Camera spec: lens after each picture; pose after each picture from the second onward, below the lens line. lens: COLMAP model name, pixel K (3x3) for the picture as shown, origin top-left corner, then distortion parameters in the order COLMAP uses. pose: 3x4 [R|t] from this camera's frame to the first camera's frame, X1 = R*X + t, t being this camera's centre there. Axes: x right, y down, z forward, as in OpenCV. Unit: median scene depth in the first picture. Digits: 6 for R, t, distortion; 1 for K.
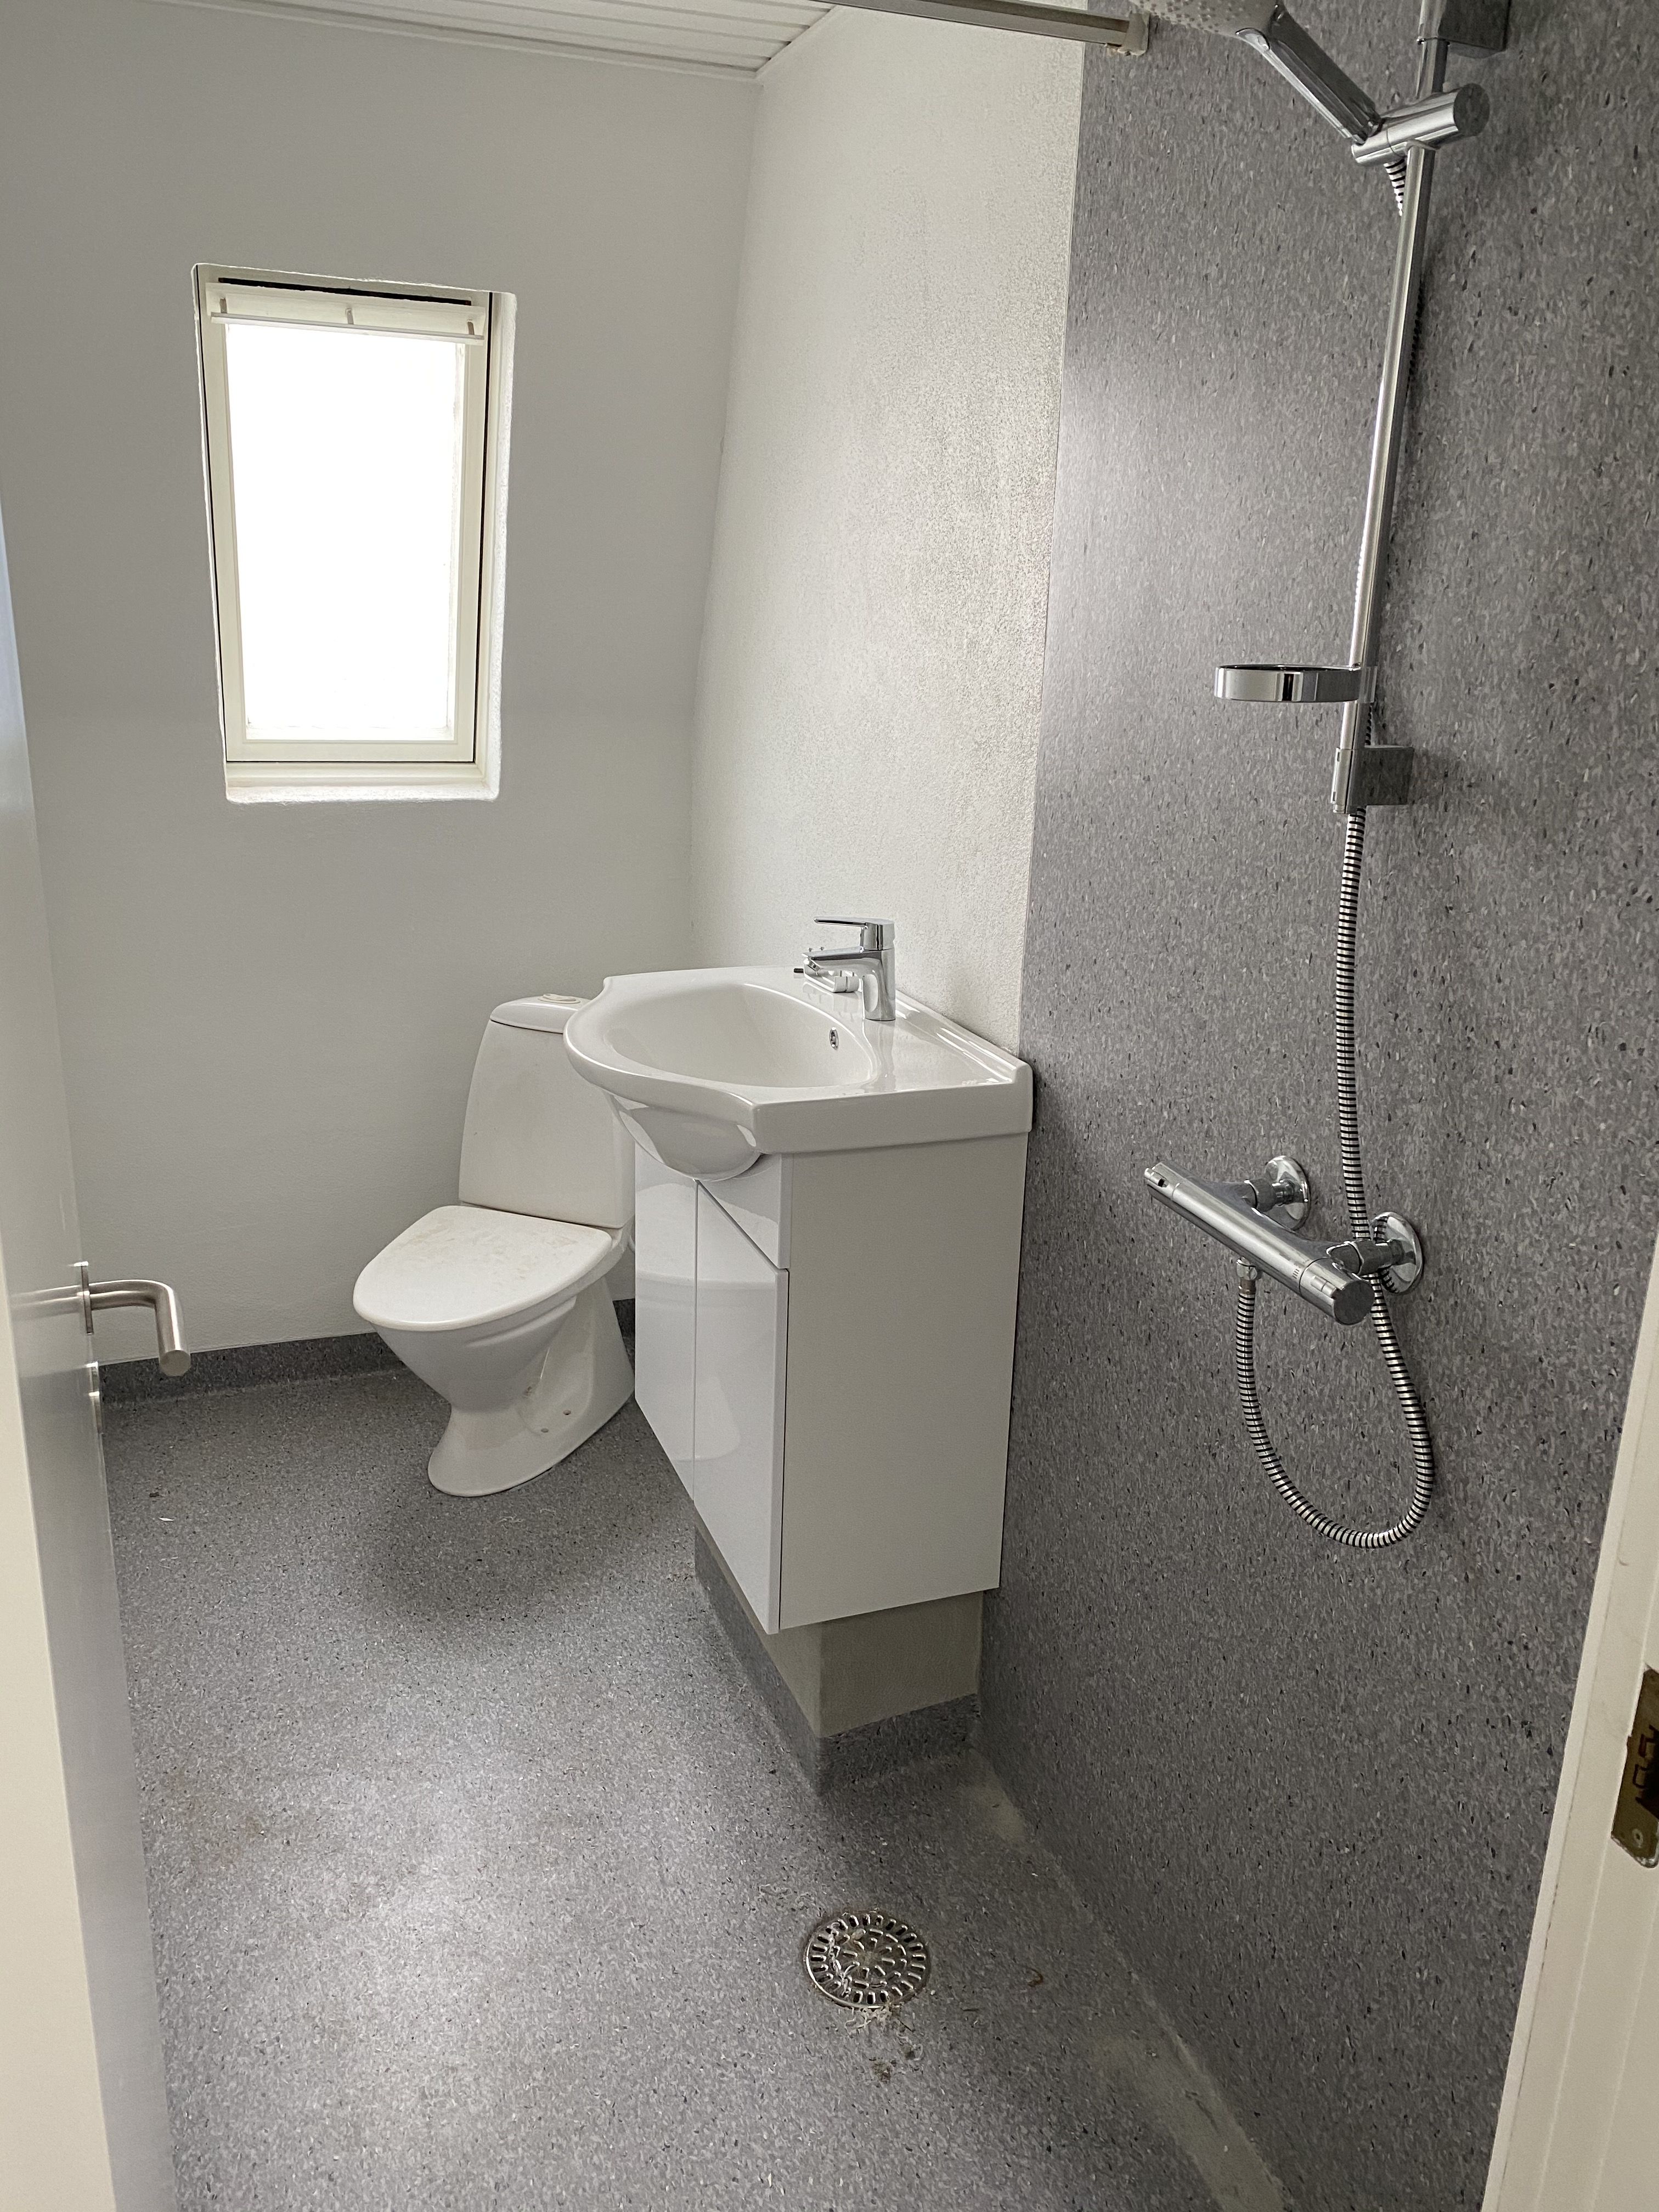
lens RADIAL K [[1664.5, 0, 825.2], [0, 1664.5, 1090.4], [0, 0, 1]] dist [0.004780, -0.006263]
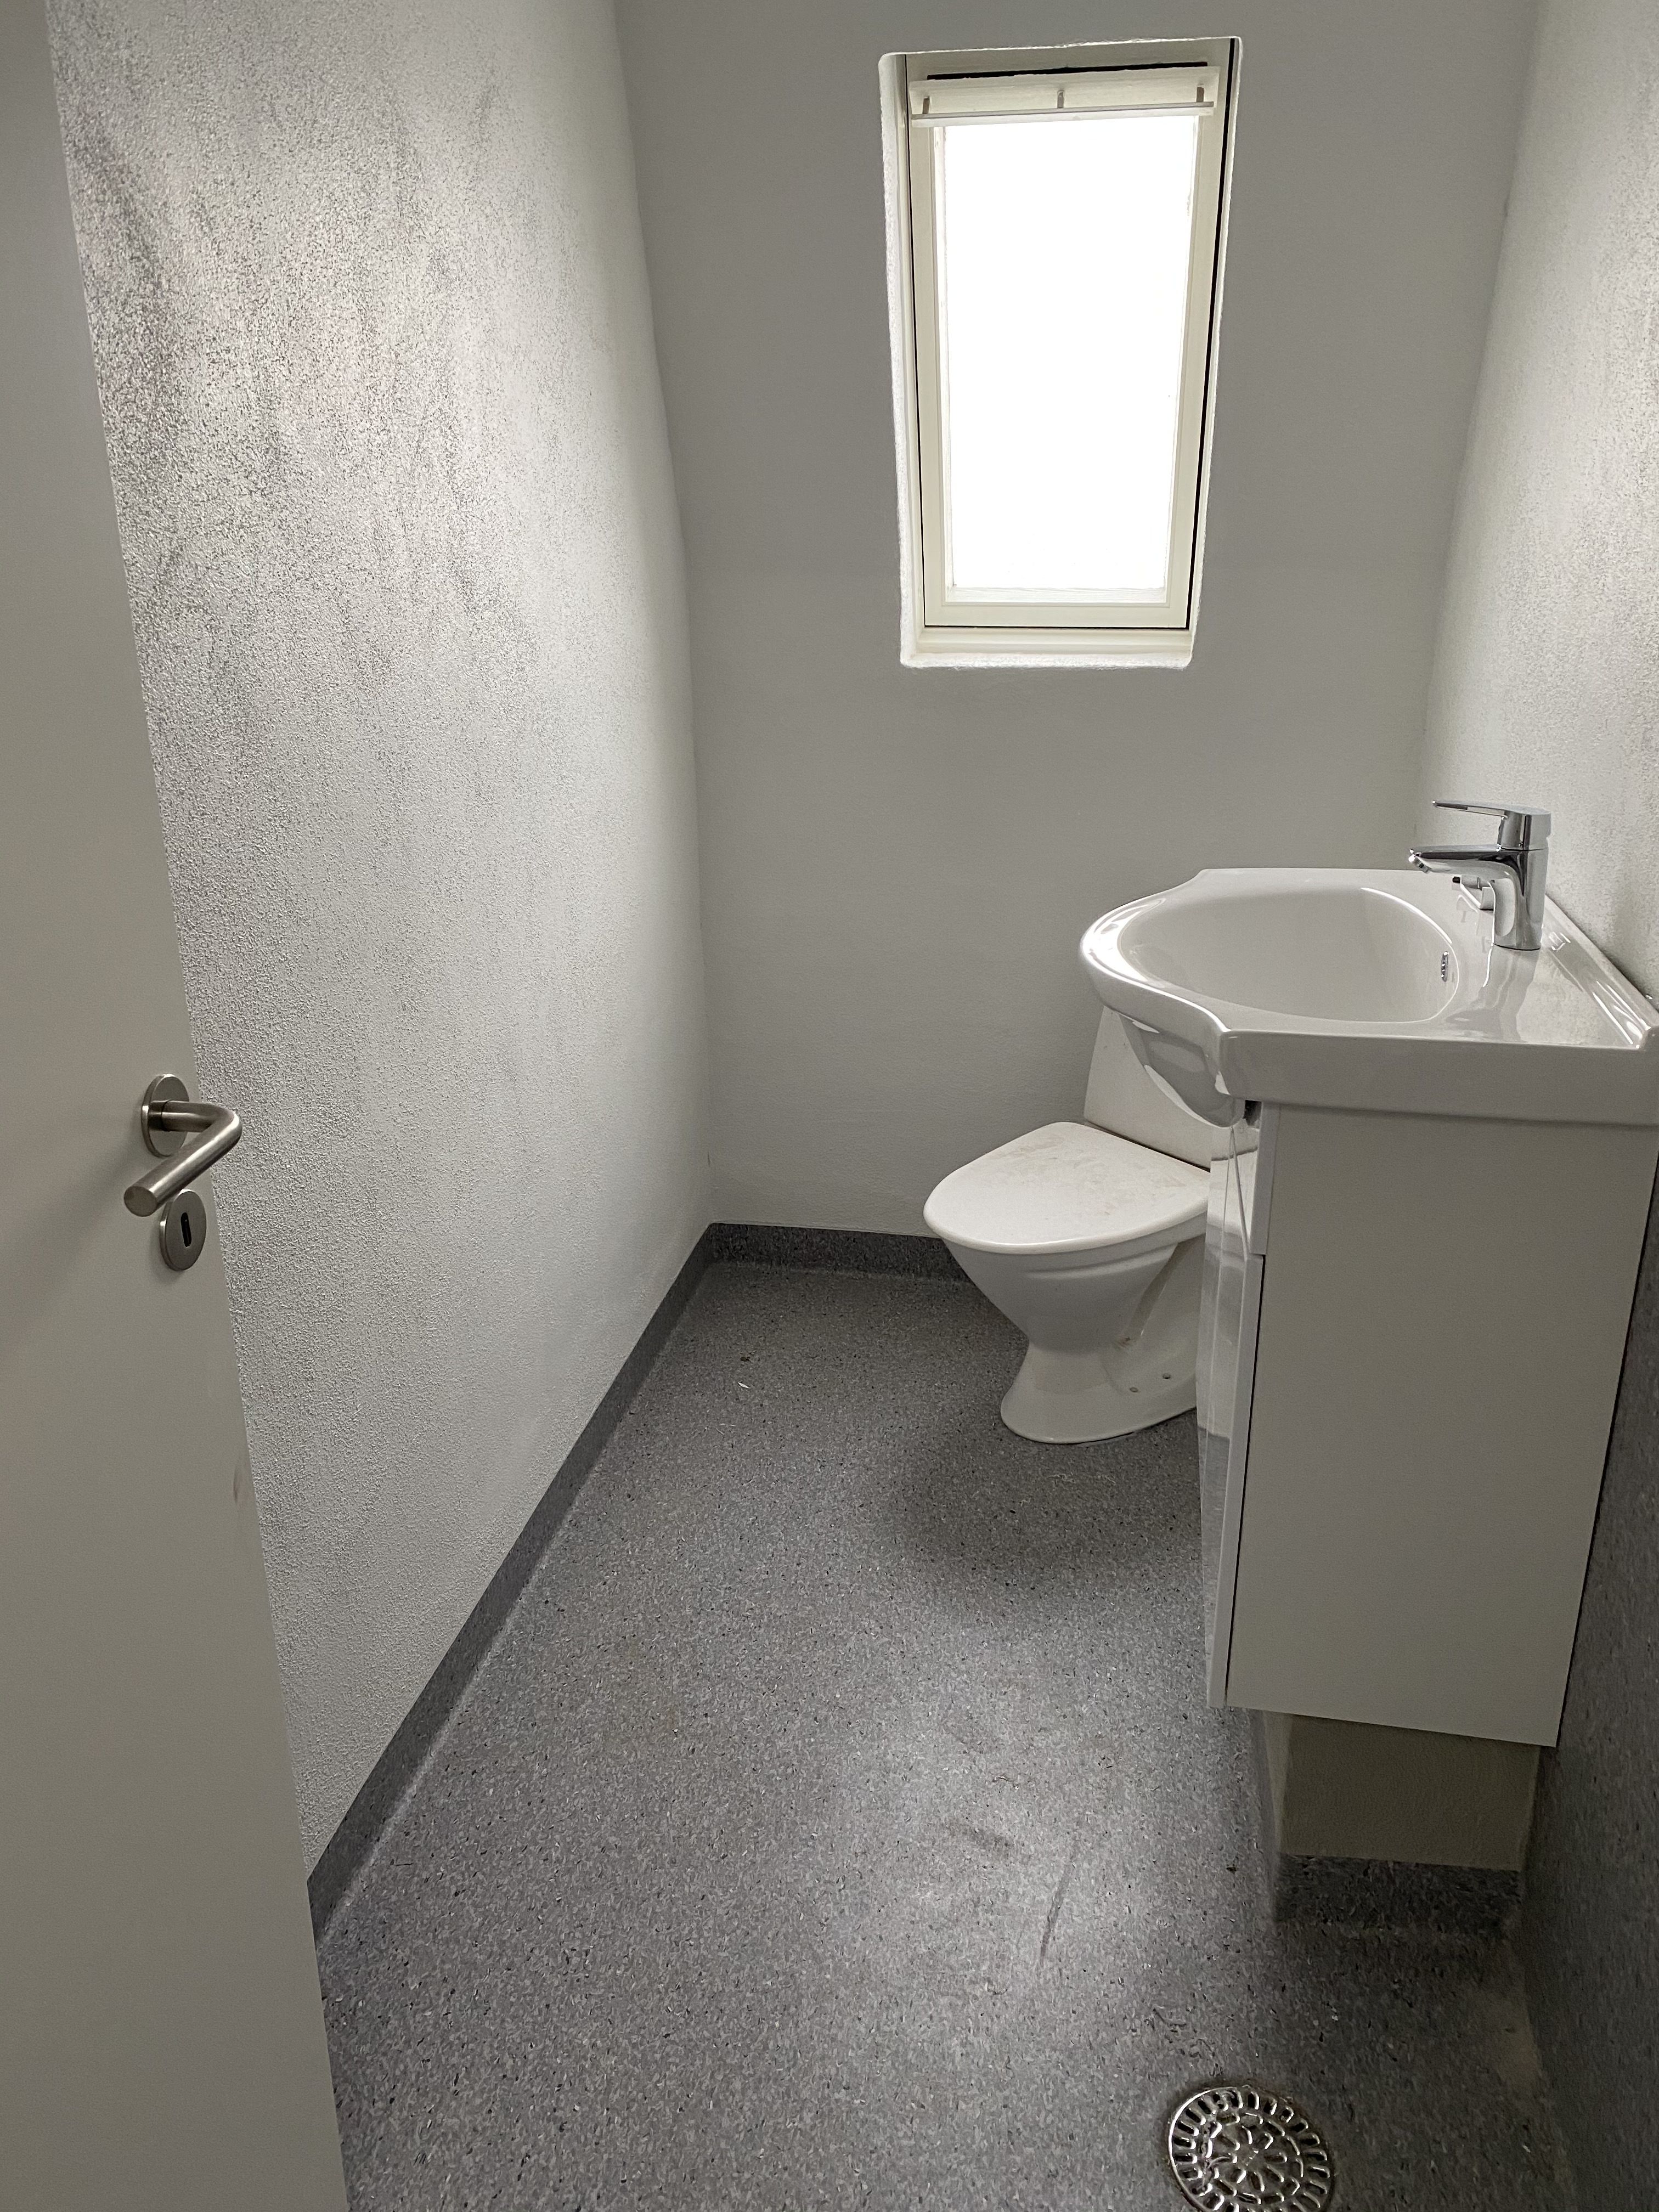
lens RADIAL K [[1649.5, 0, 829.5], [0, 1649.5, 1106.0], [0, 0, 1]] dist [0.003125, -0.003134]
pose [[0.851623, 0.146328, -0.503315, 0.151332], [-0.120203, 0.989173, 0.084194, 0.001333], [0.510185, -0.011202, 0.859992, 0.221932]]
